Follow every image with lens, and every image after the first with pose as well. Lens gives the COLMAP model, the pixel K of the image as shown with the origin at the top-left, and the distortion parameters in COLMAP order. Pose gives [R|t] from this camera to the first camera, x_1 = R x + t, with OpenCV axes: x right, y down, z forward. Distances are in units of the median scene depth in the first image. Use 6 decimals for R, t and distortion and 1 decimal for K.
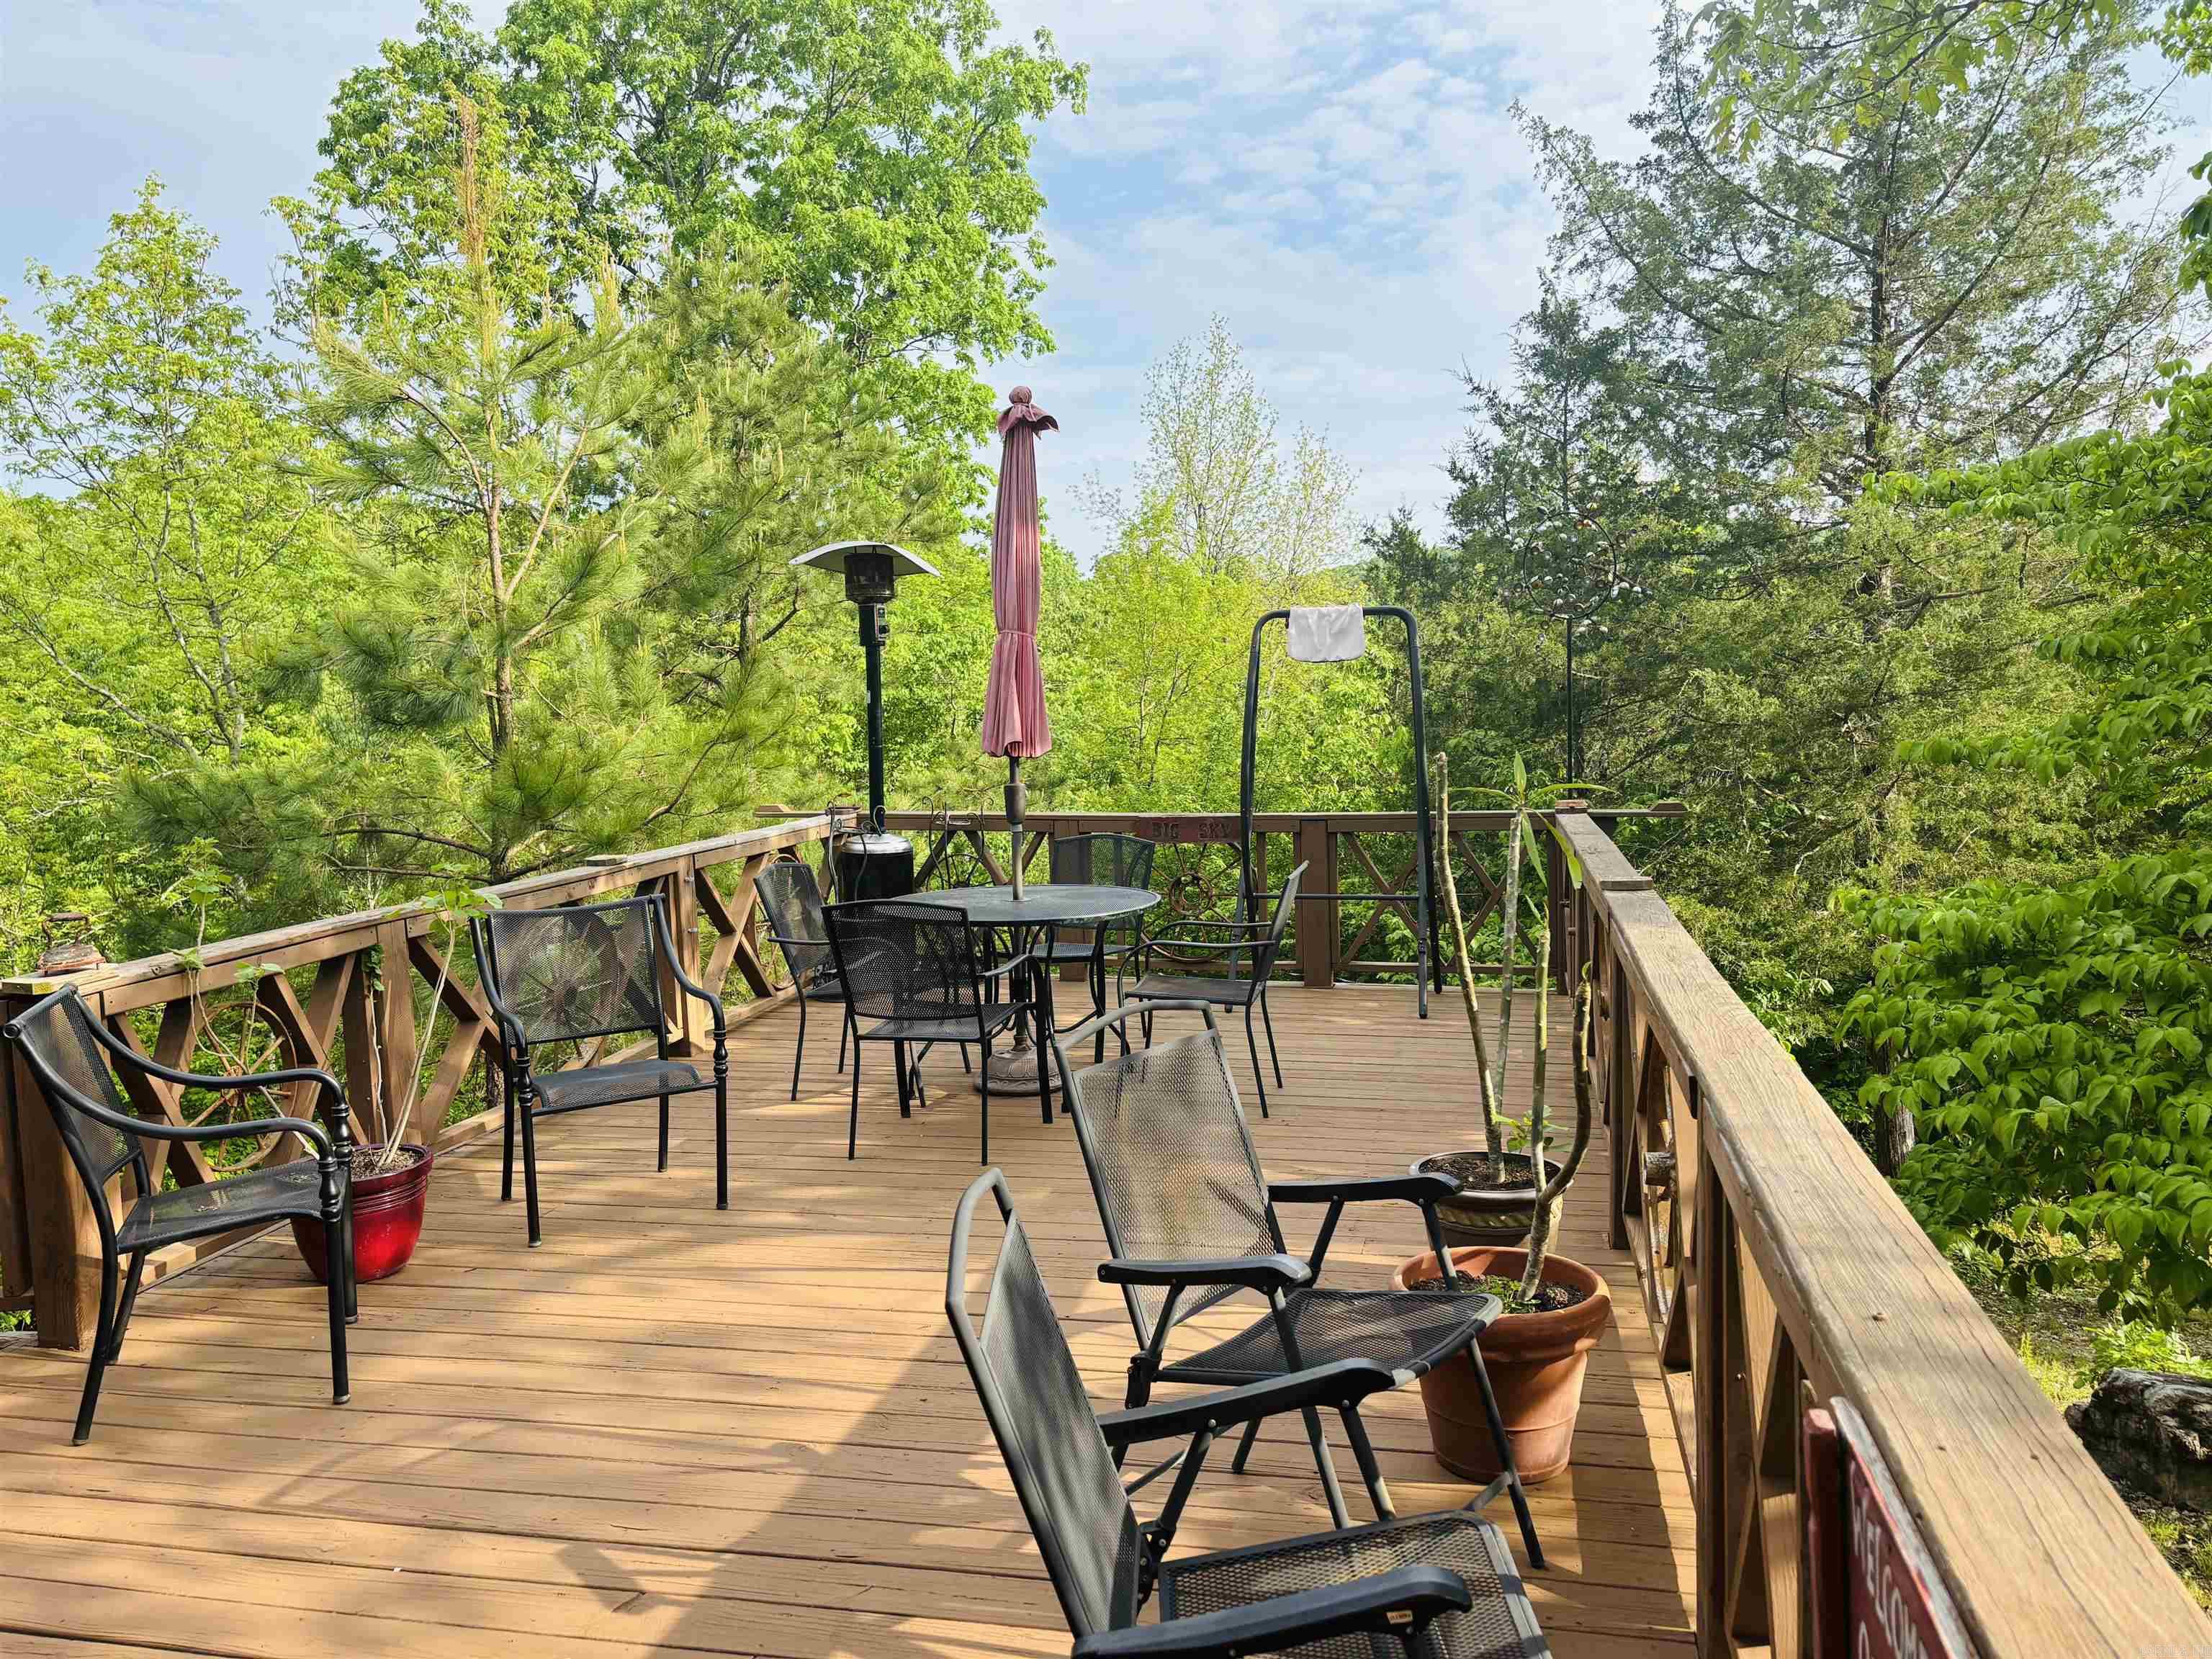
lens RADIAL K [[1664.8, 0, 1115.8], [0, 1664.8, 834.3], [0, 0, 1]] dist [0.032099, -0.019975]
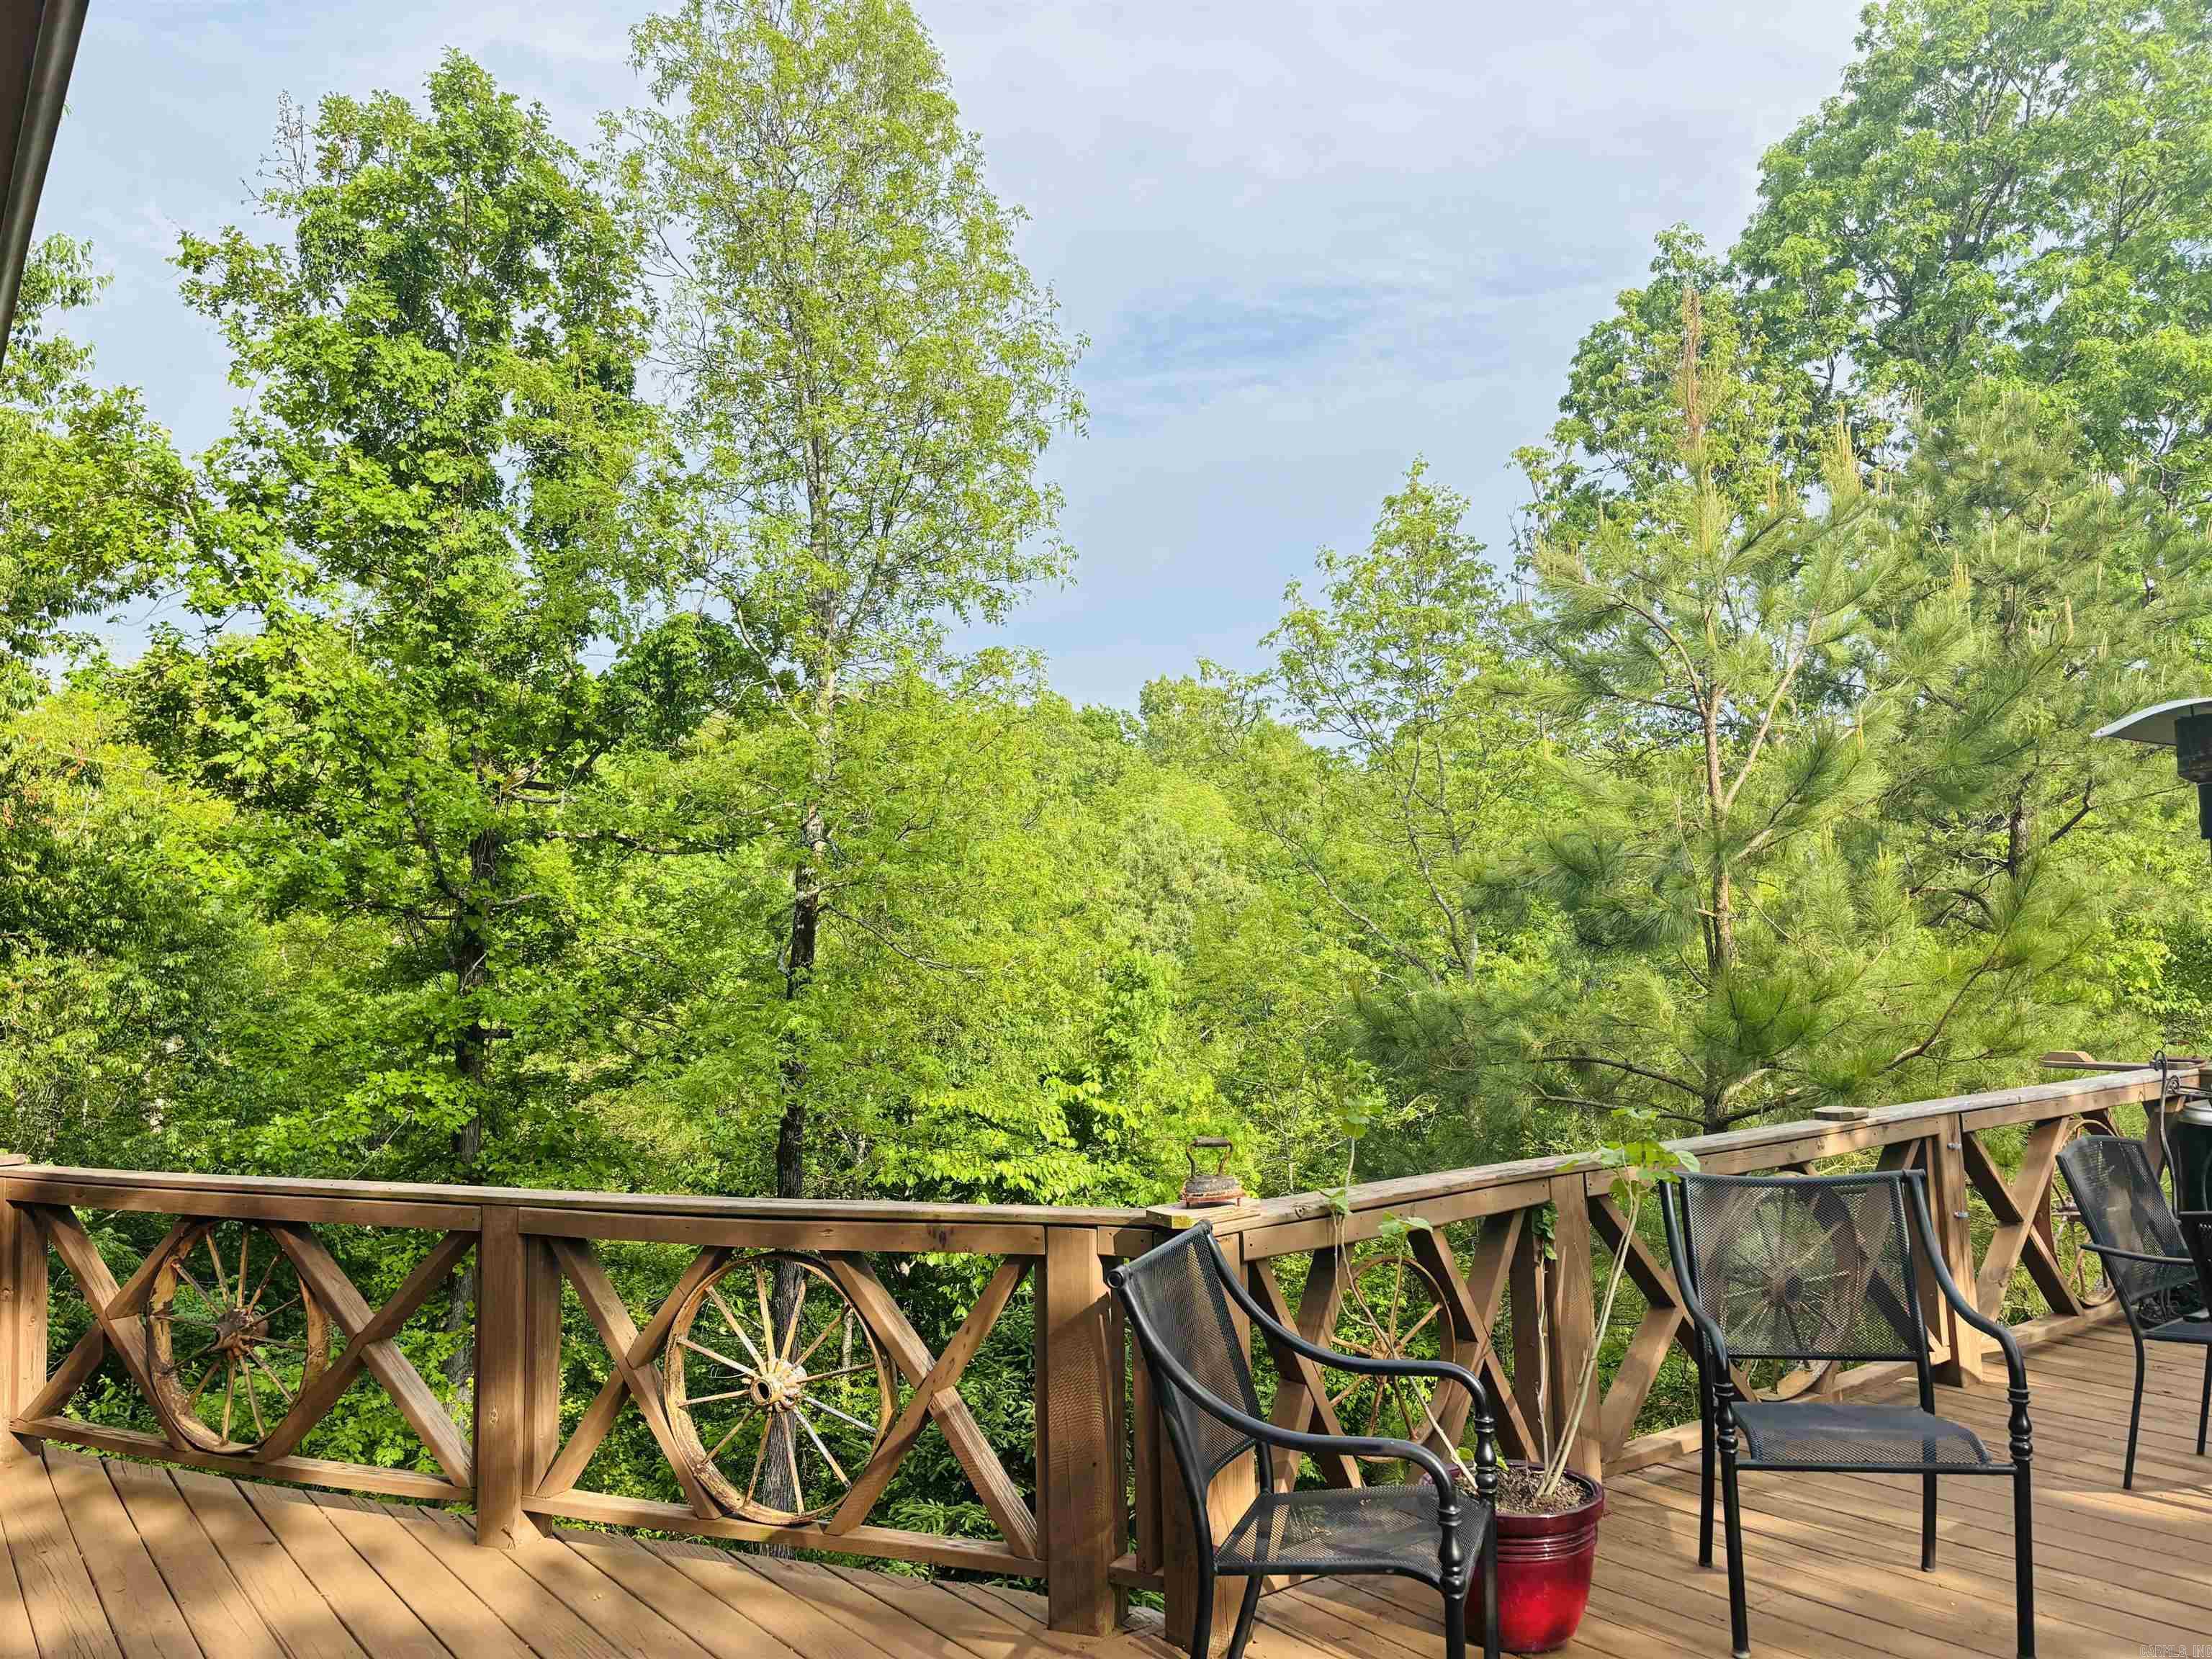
lens RADIAL K [[1664.8, 0, 1107.9], [0, 1664.8, 845.1], [0, 0, 1]] dist [0.032099, -0.019975]
pose [[0.760177, -0.035226, -0.648761, -0.031268], [-0.050674, 0.992273, -0.113255, -0.001761], [0.647737, 0.118969, 0.752518, 0.102370]]
